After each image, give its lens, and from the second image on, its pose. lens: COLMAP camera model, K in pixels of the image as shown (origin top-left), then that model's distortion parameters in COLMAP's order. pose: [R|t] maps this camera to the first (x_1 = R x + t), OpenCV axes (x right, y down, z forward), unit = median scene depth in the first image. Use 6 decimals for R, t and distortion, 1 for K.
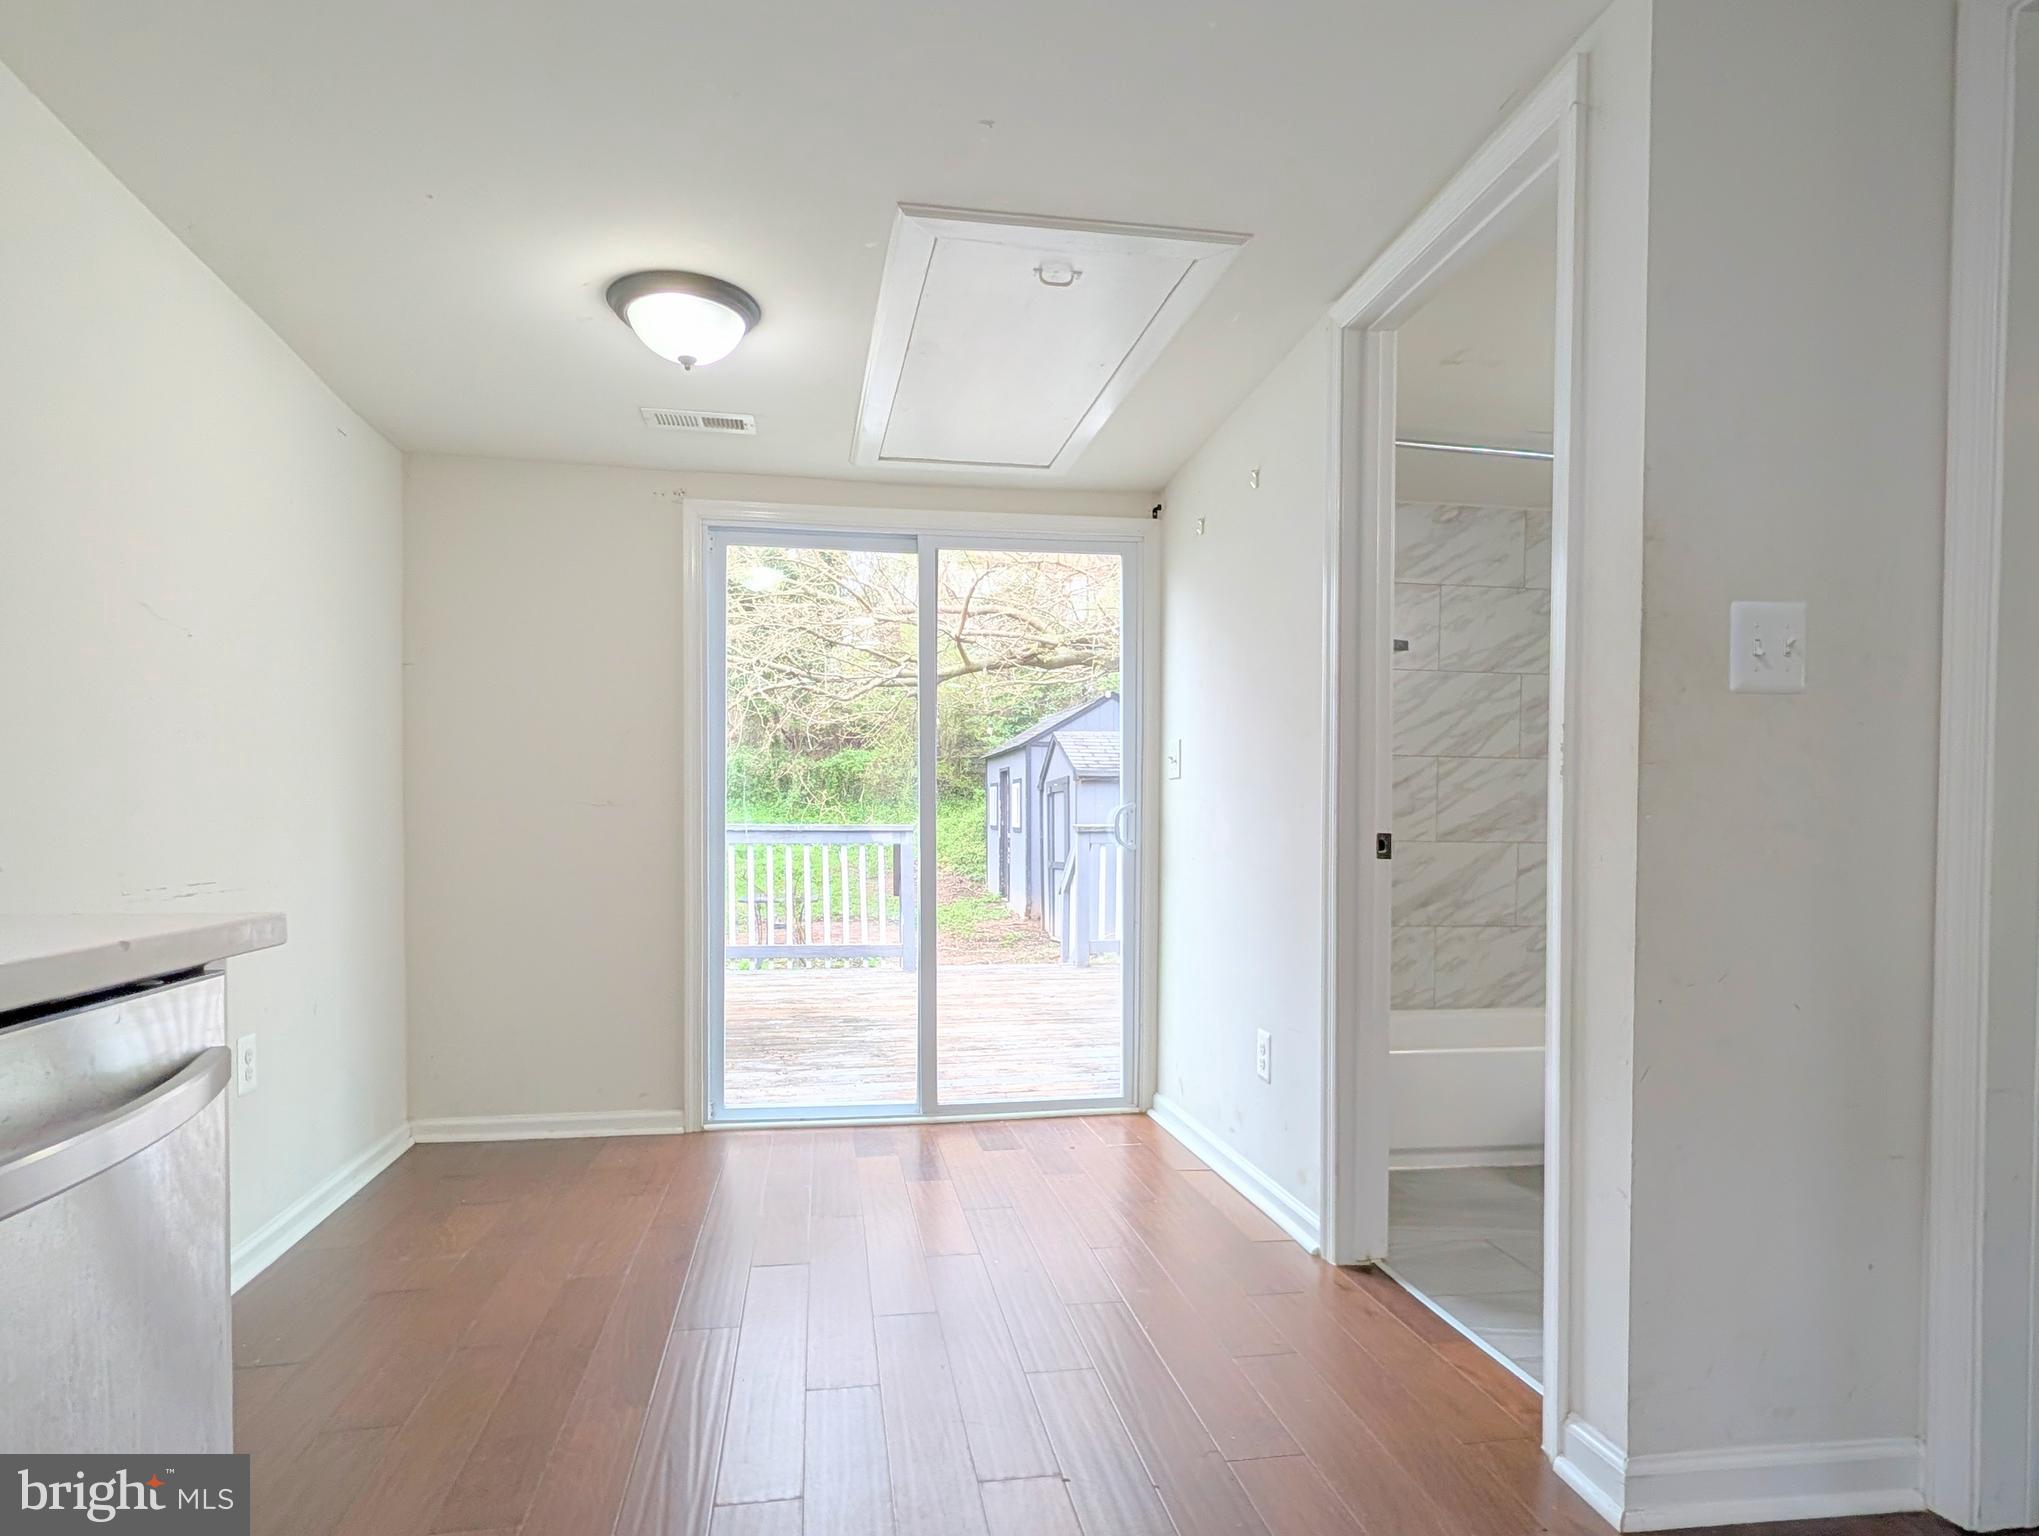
lens RADIAL K [[1163.0, 0, 1025.0], [0, 1163.0, 837.8], [0, 0, 1]] dist [-0.003289, 0.000288]
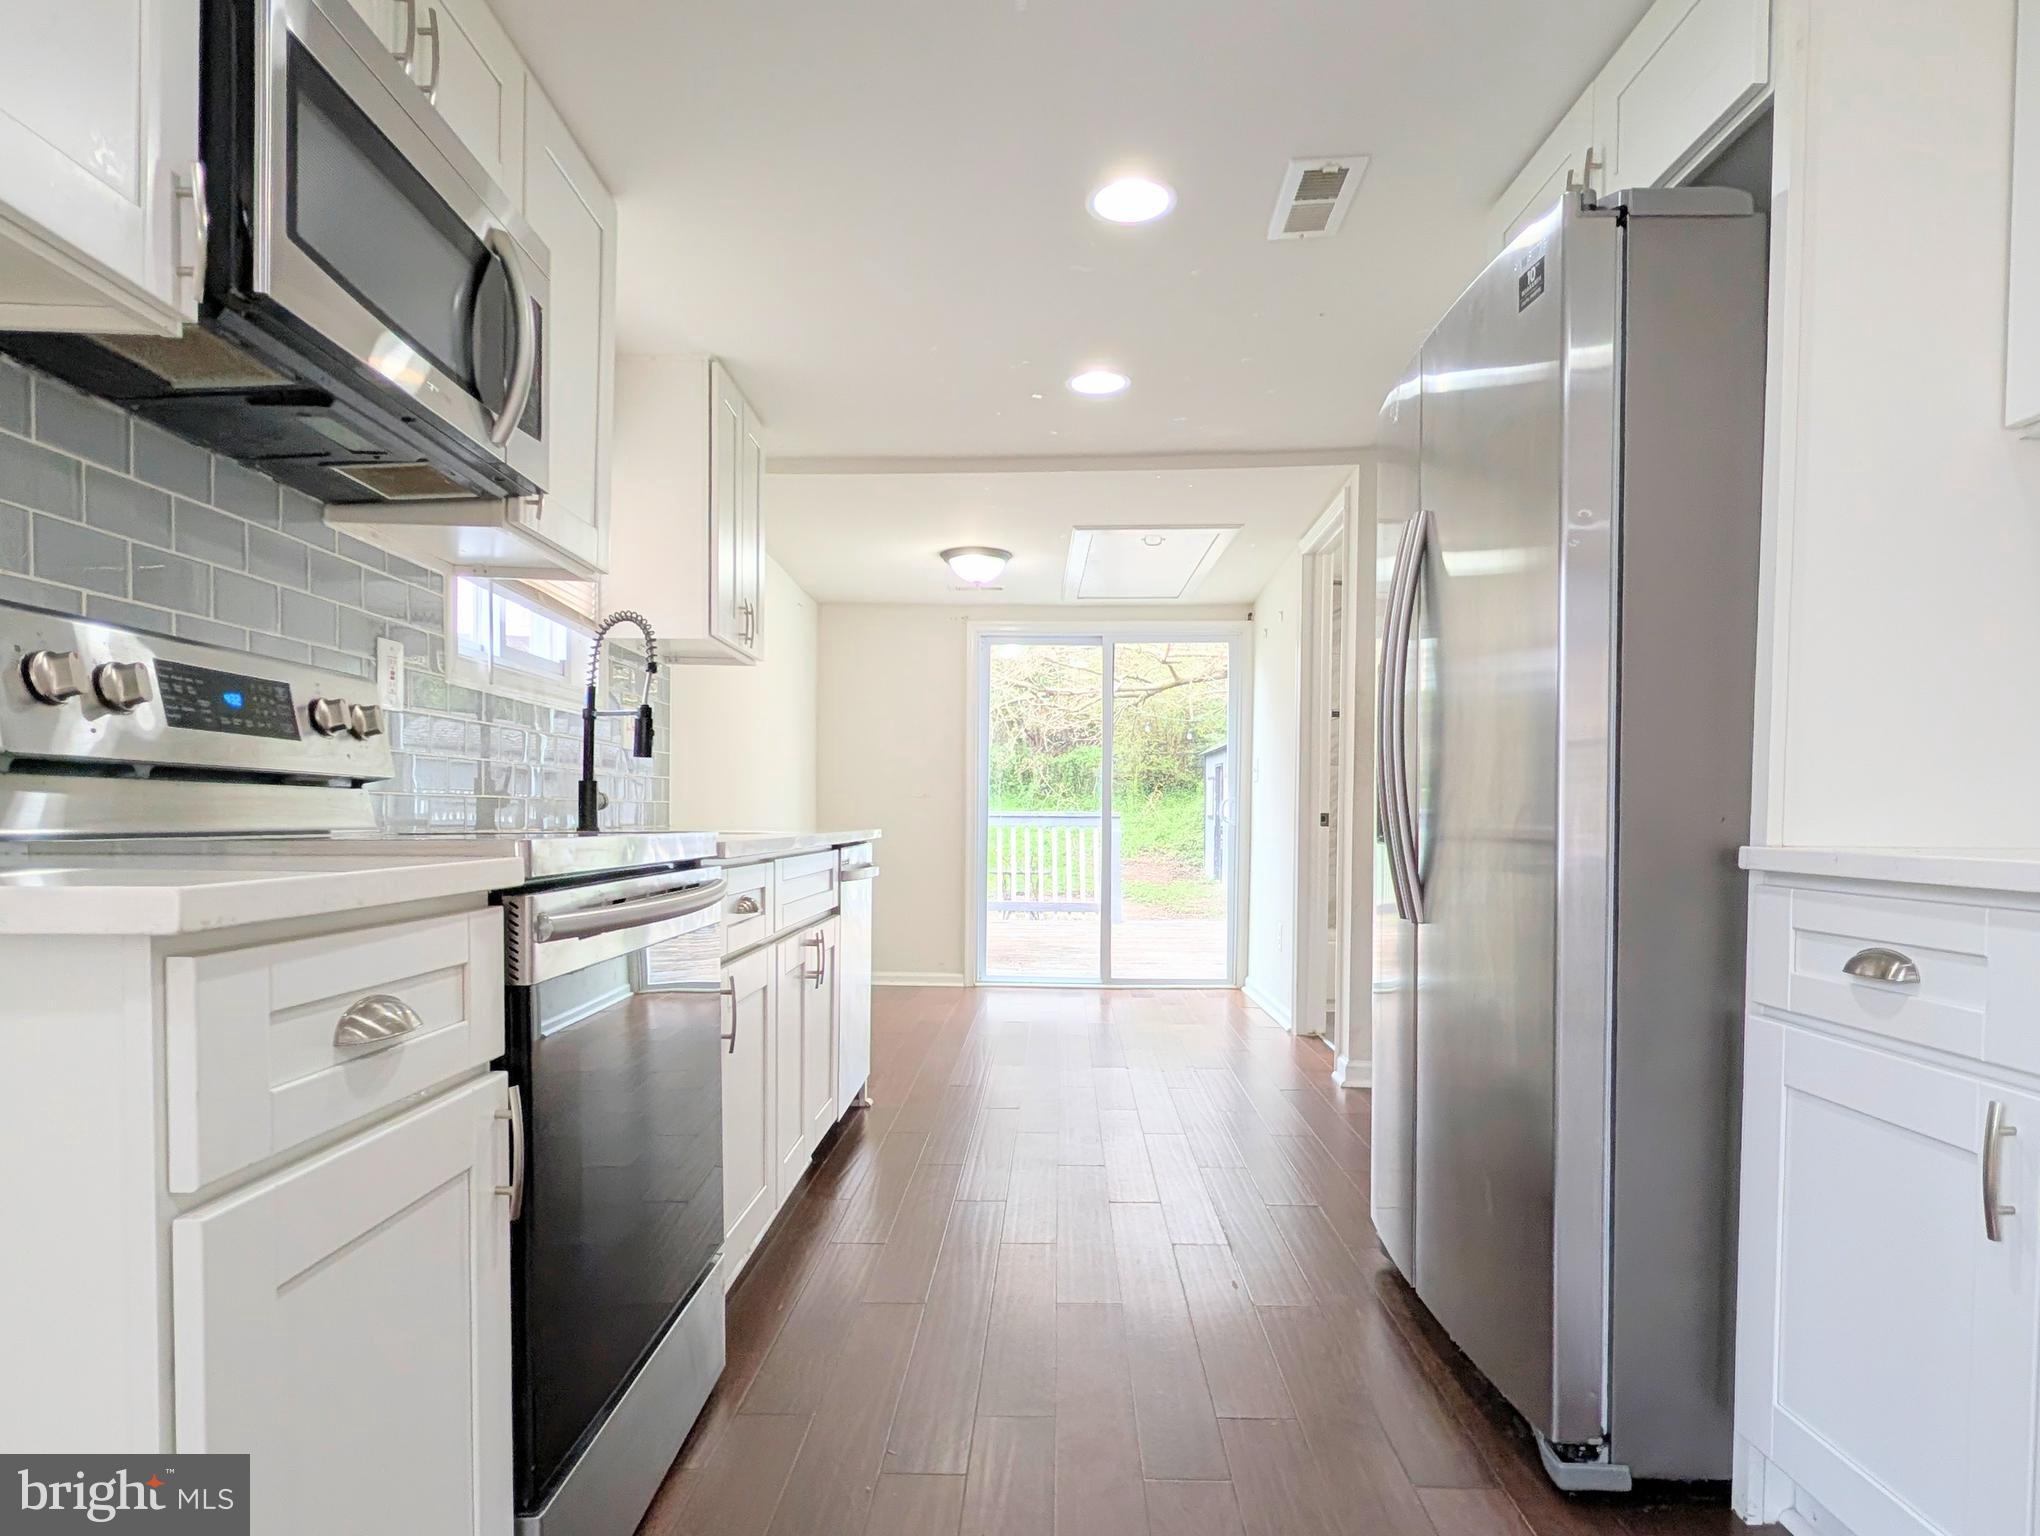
lens RADIAL K [[1163.6, 0, 1025.5], [0, 1163.6, 837.9], [0, 0, 1]] dist [-0.003289, 0.000288]
pose [[0.978945, 0.009461, -0.203904, 0.039206], [-0.007931, 0.999934, 0.008322, 0.004521], [0.203969, -0.006530, 0.978956, -0.180926]]
